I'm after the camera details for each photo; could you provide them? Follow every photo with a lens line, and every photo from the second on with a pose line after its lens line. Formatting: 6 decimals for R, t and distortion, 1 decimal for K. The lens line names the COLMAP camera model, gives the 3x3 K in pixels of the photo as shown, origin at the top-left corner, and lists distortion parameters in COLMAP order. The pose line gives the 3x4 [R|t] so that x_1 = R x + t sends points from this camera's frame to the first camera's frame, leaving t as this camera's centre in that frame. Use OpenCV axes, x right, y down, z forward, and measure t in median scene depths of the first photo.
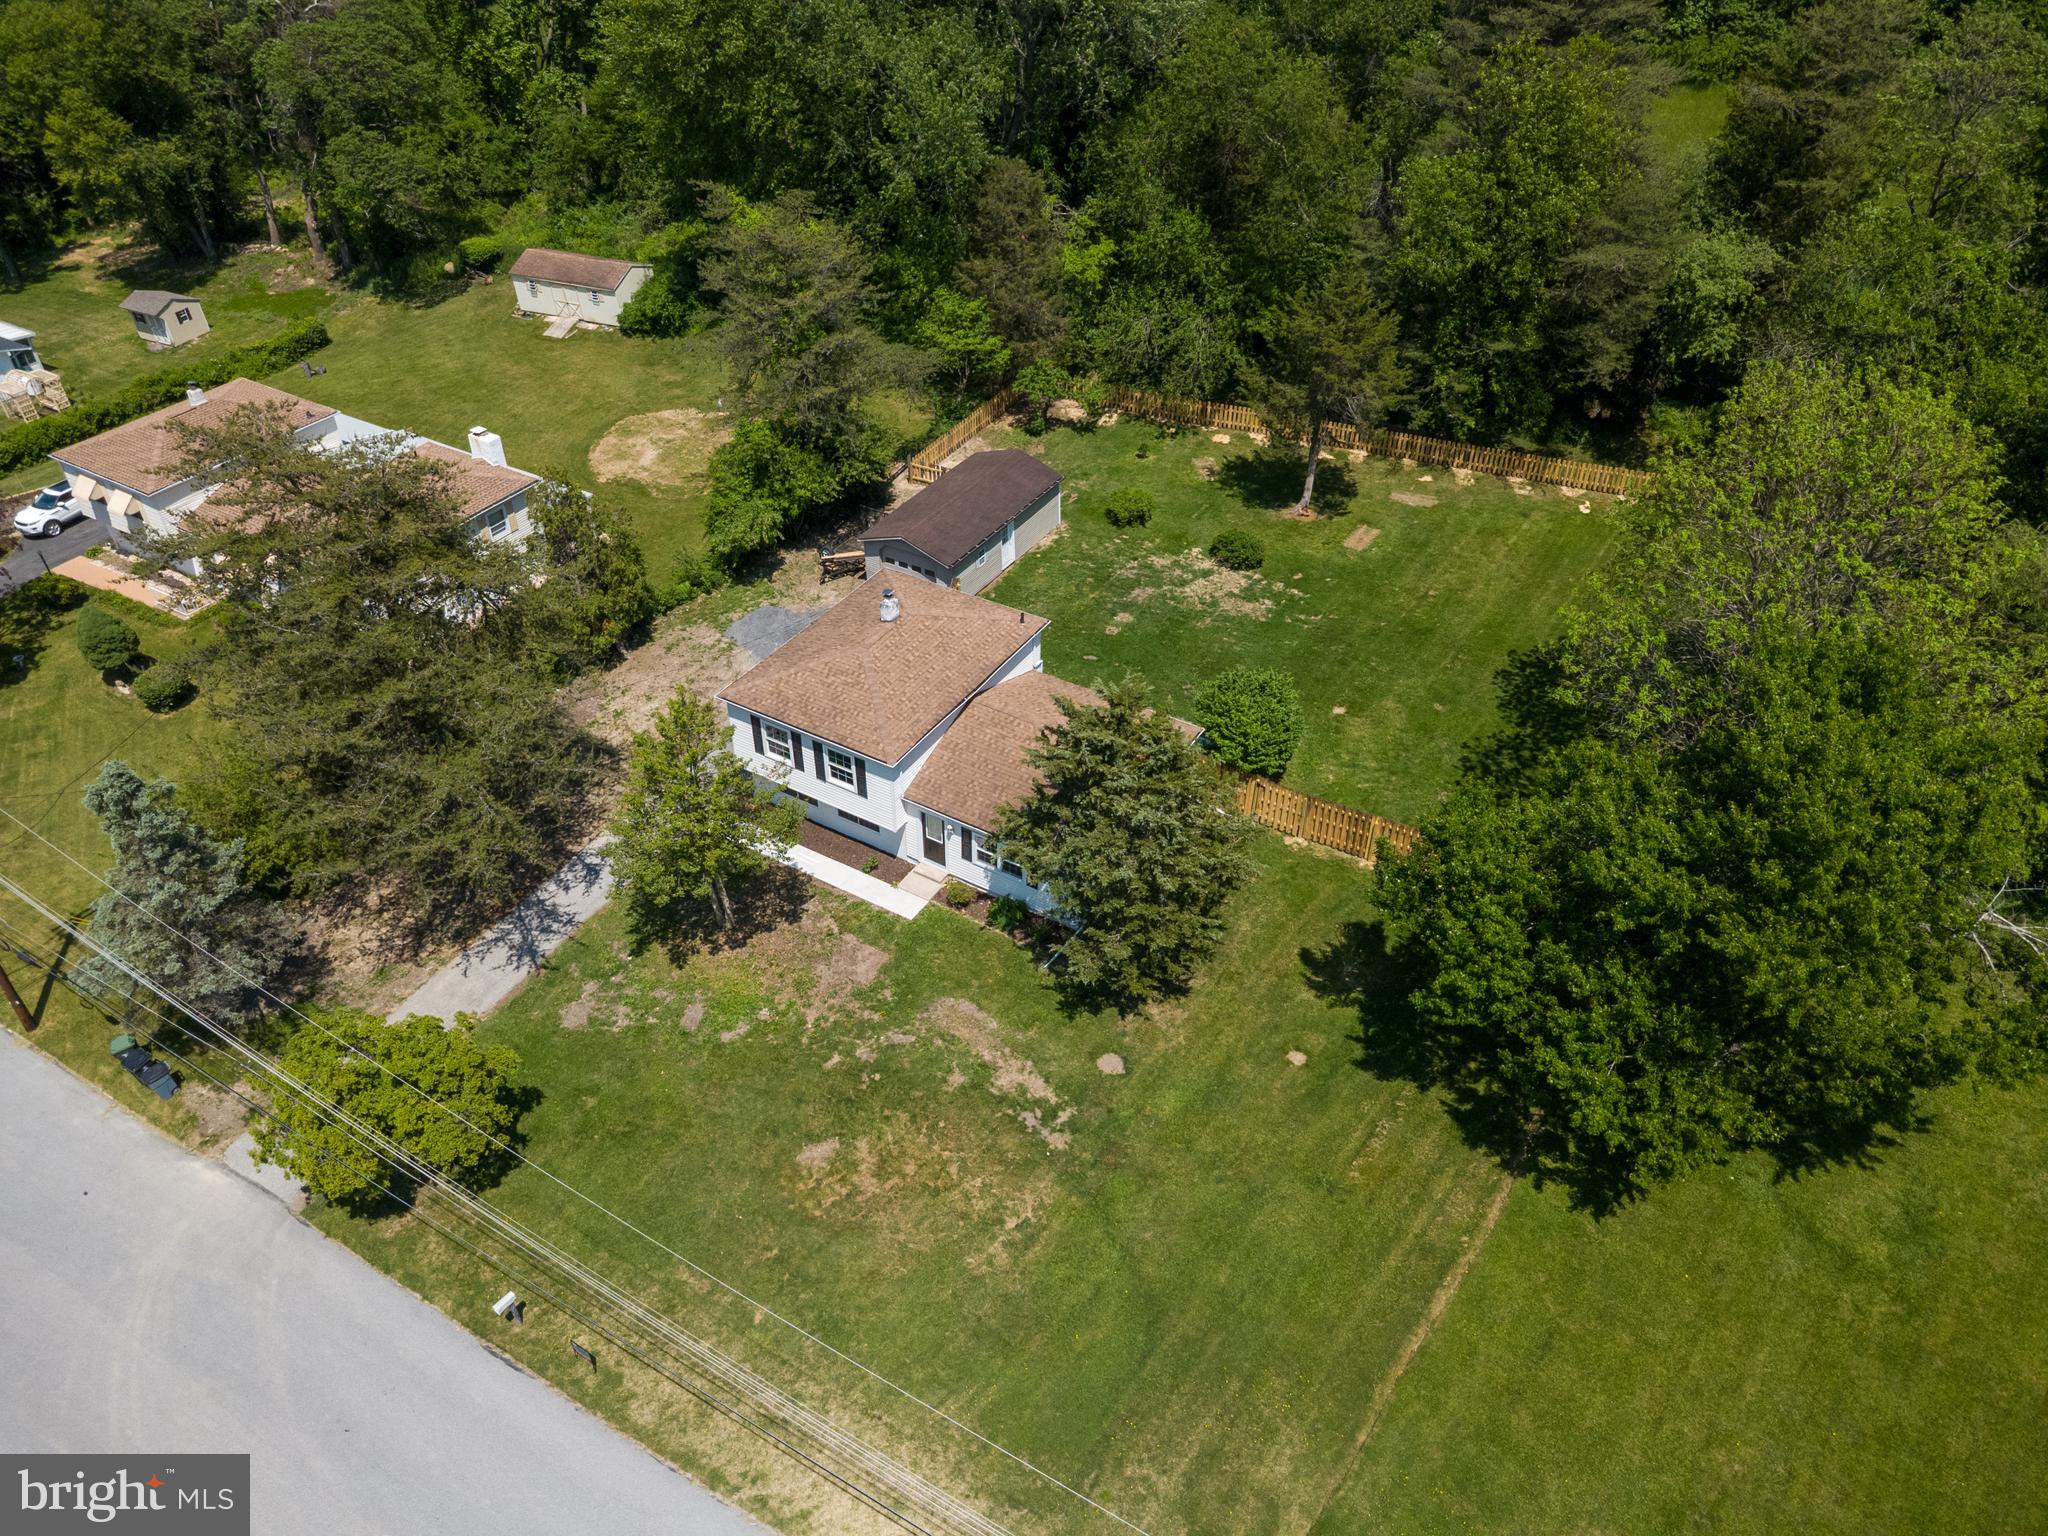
lens RADIAL K [[1438.3, 0, 1022.8], [0, 1438.3, 763.2], [0, 0, 1]] dist [0.003452, 0.000190]
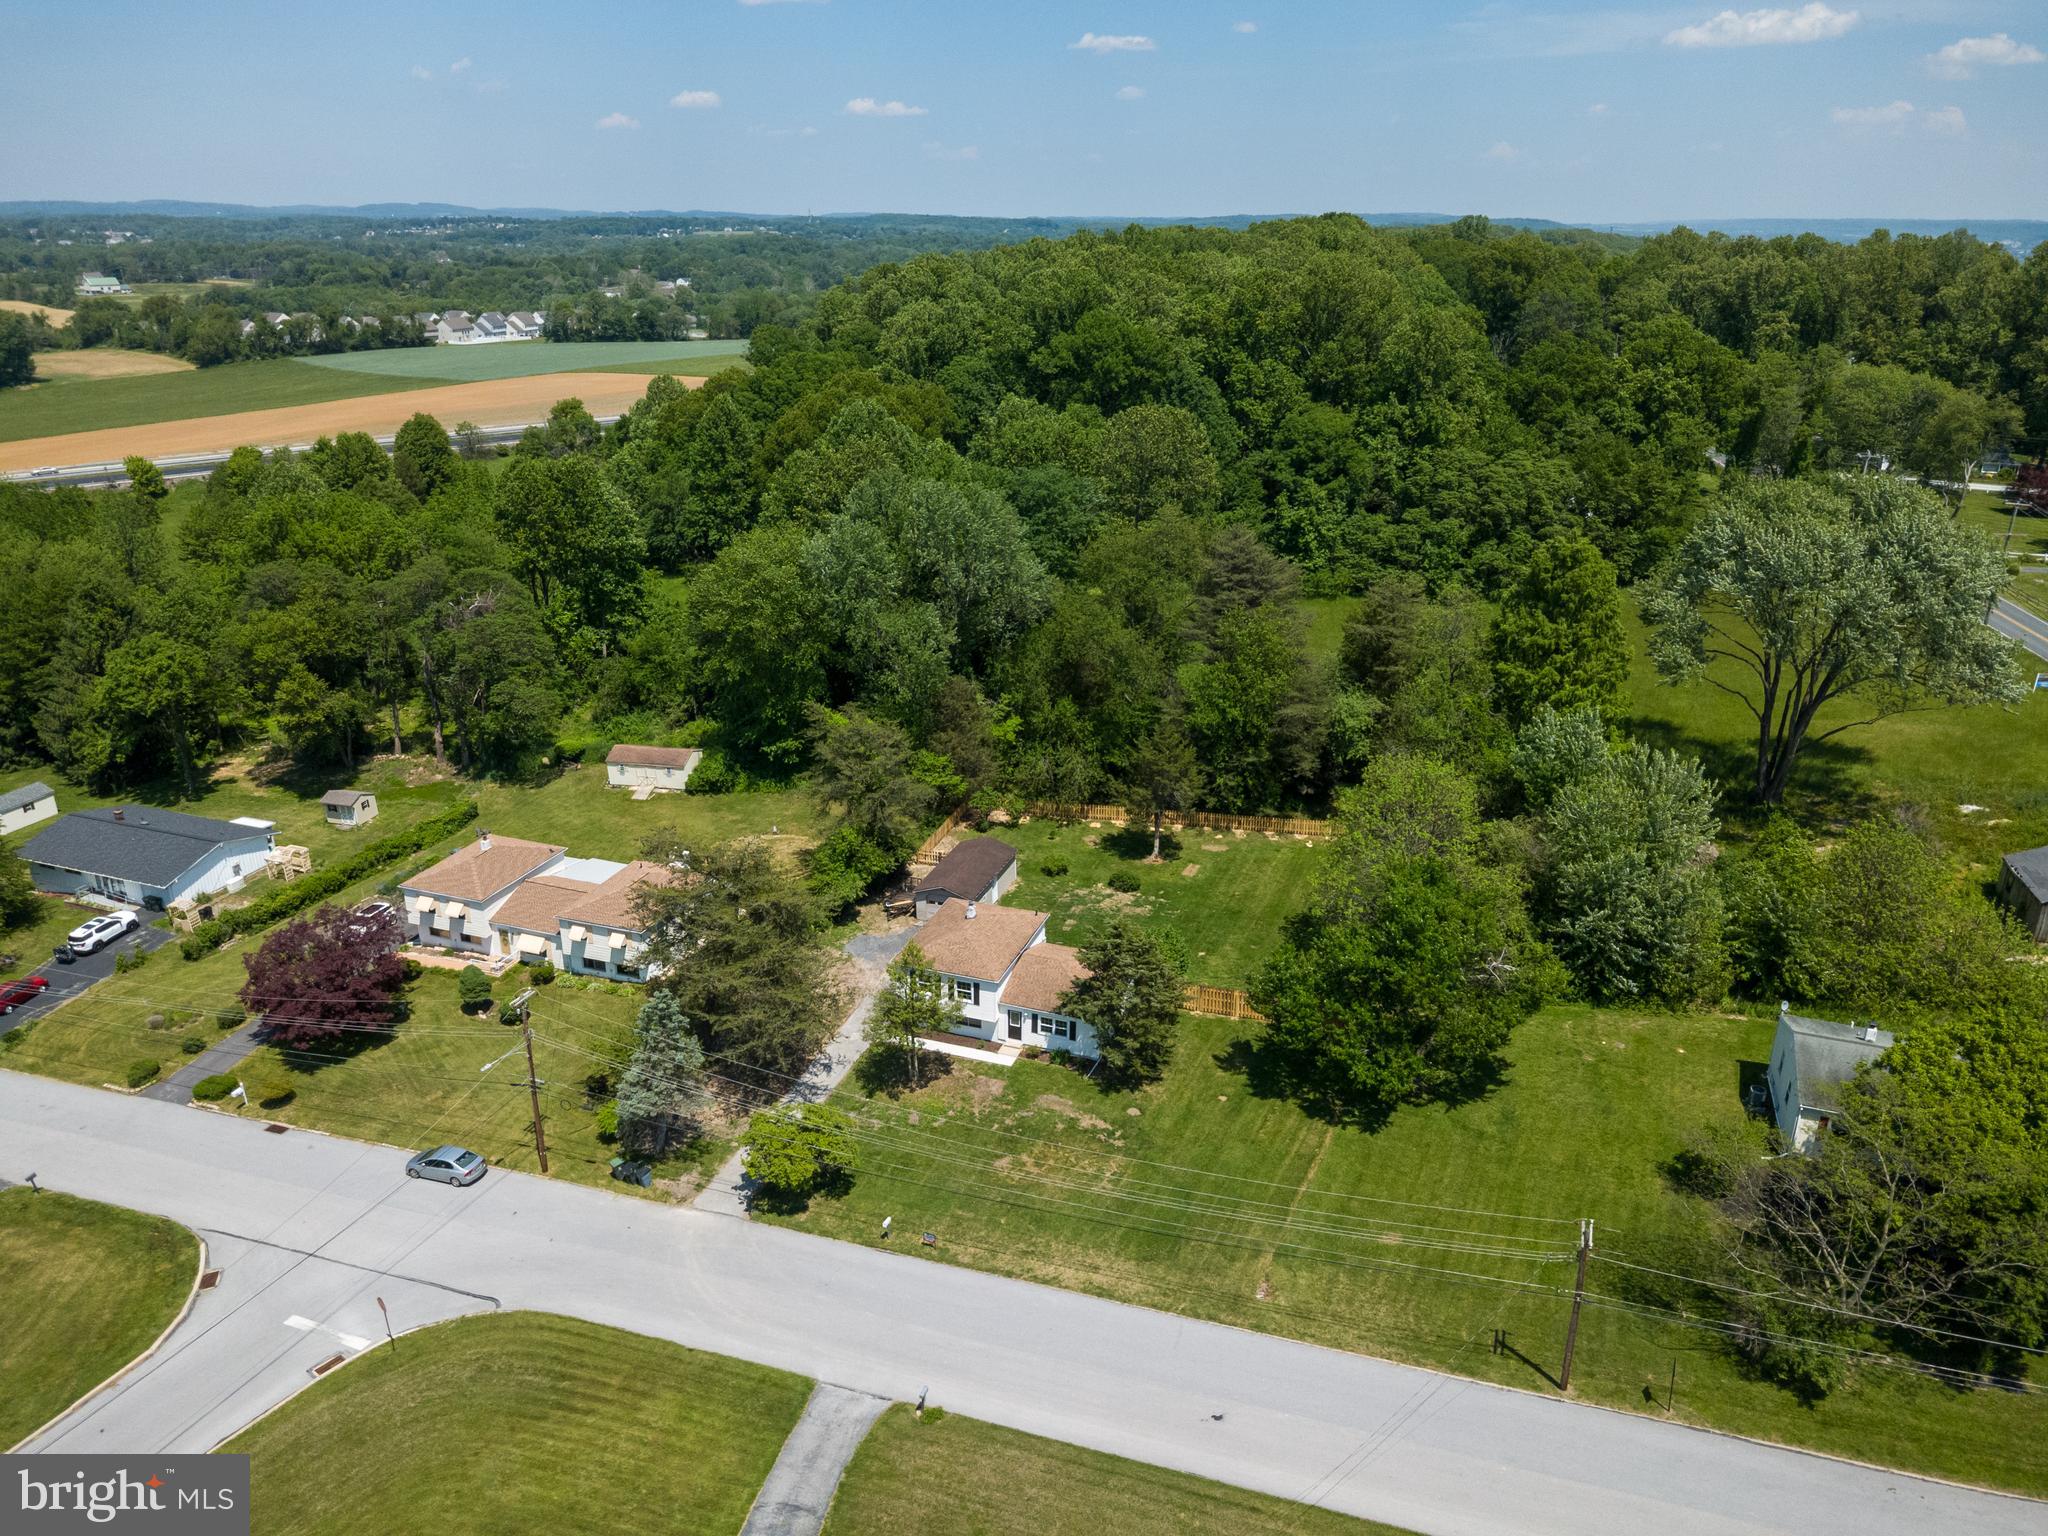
lens RADIAL K [[1438.3, 0, 1023.4], [0, 1438.3, 769.4], [0, 0, 1]] dist [0.003452, 0.000190]
pose [[0.981321, -0.069157, 0.179518, -0.305566], [0.119199, 0.951019, -0.285226, 0.228244], [-0.151000, 0.301297, 0.941498, -0.735104]]
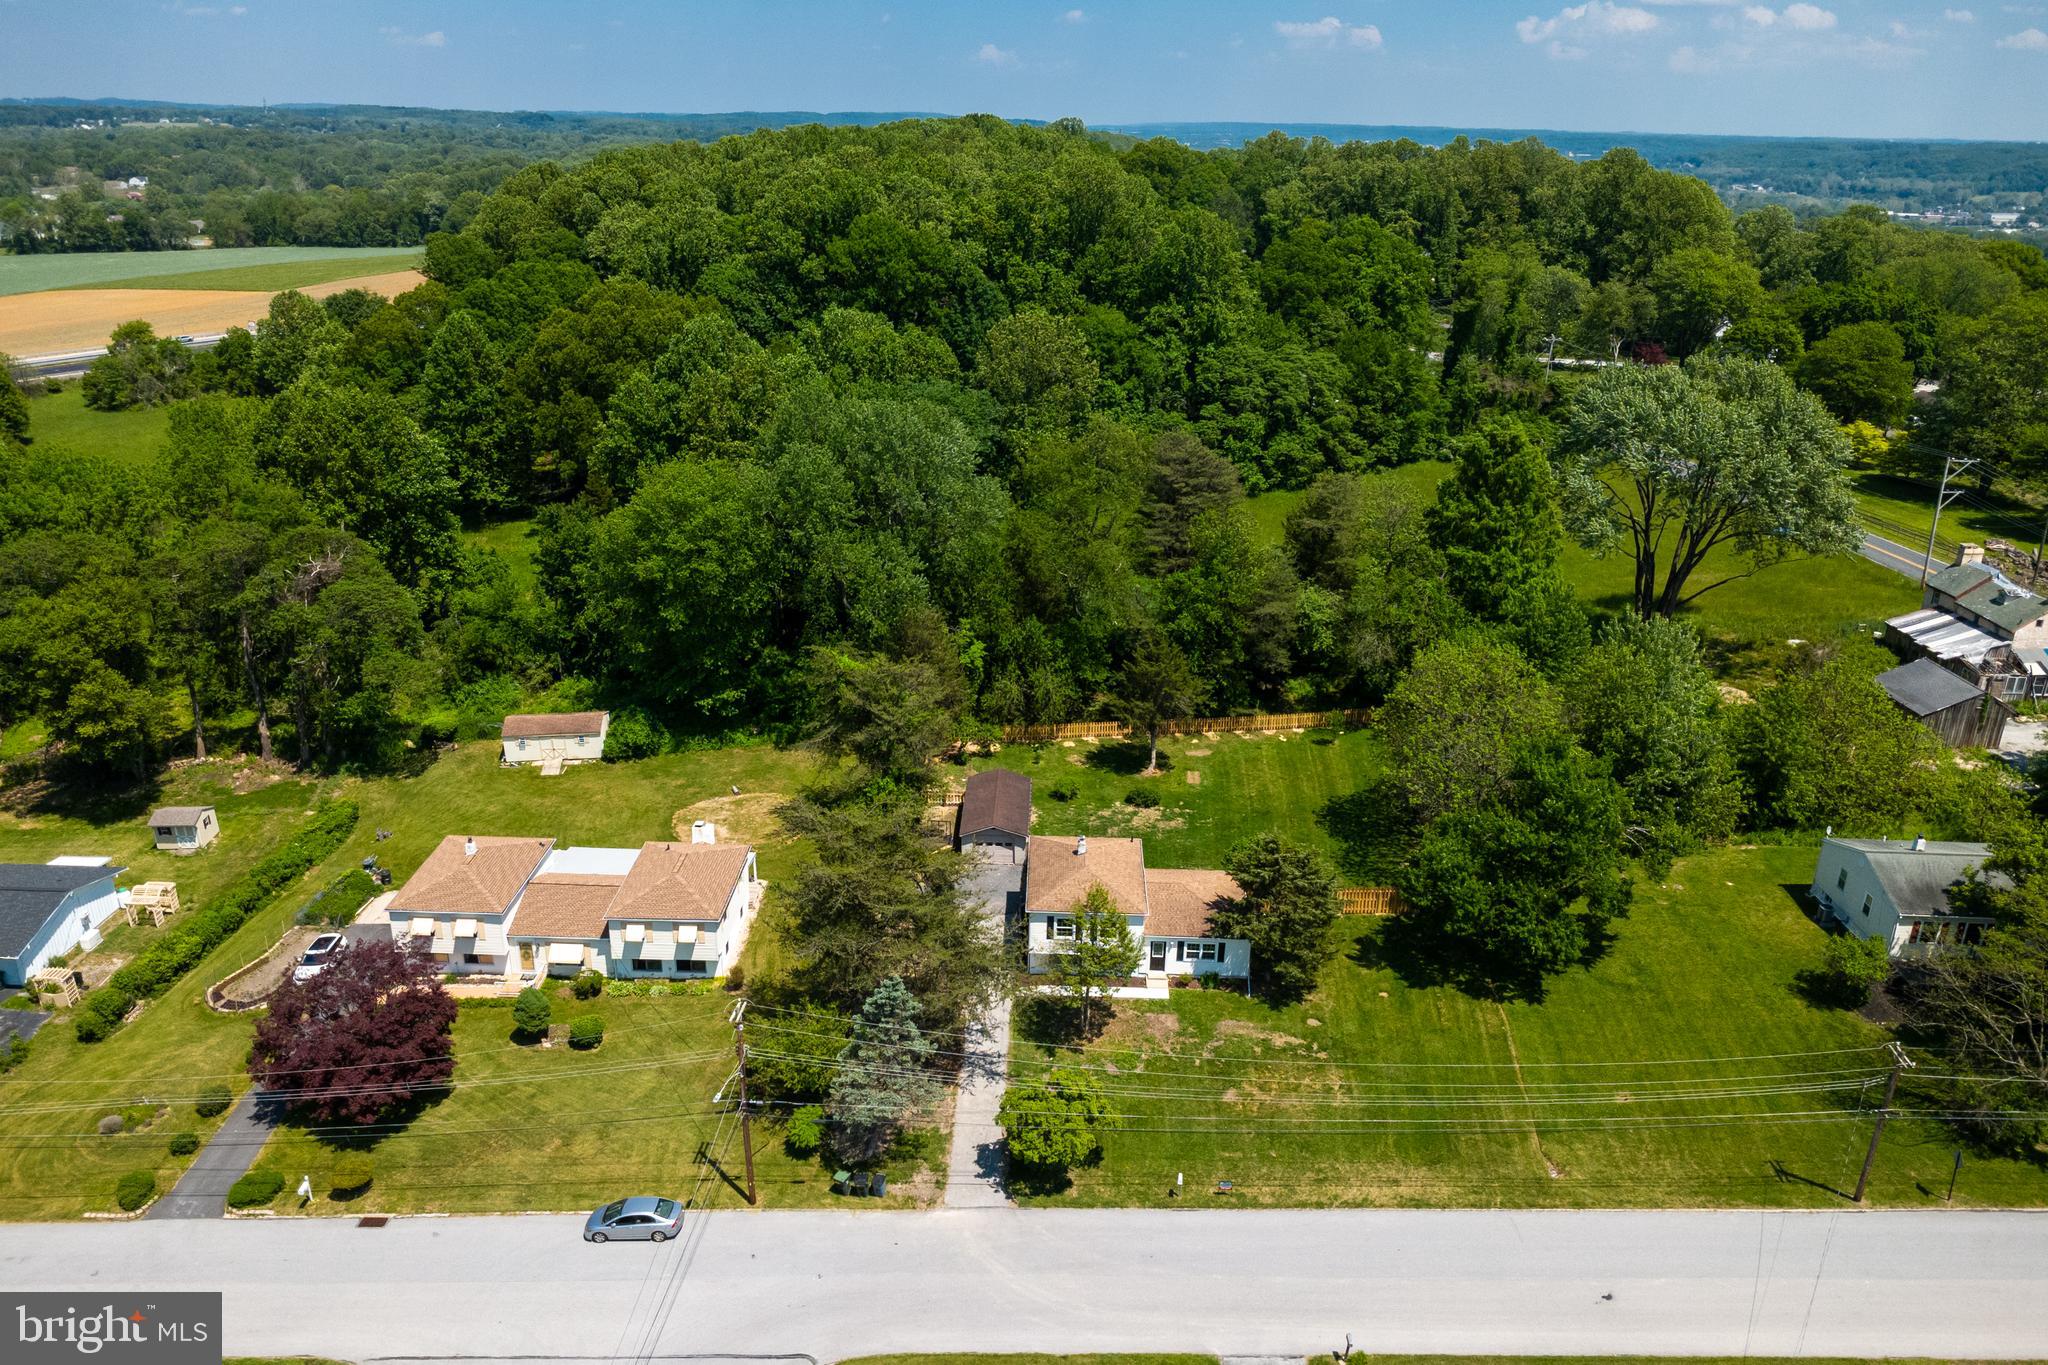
lens RADIAL K [[1461.2, 0, 1023.1], [0, 1461.2, 682.6], [0, 0, 1]] dist [0.001476, 0.006188]
pose [[0.871657, -0.167464, 0.460619, -0.843011], [0.294250, 0.930401, -0.218567, 0.070730], [-0.391959, 0.326053, 0.860266, -0.541100]]
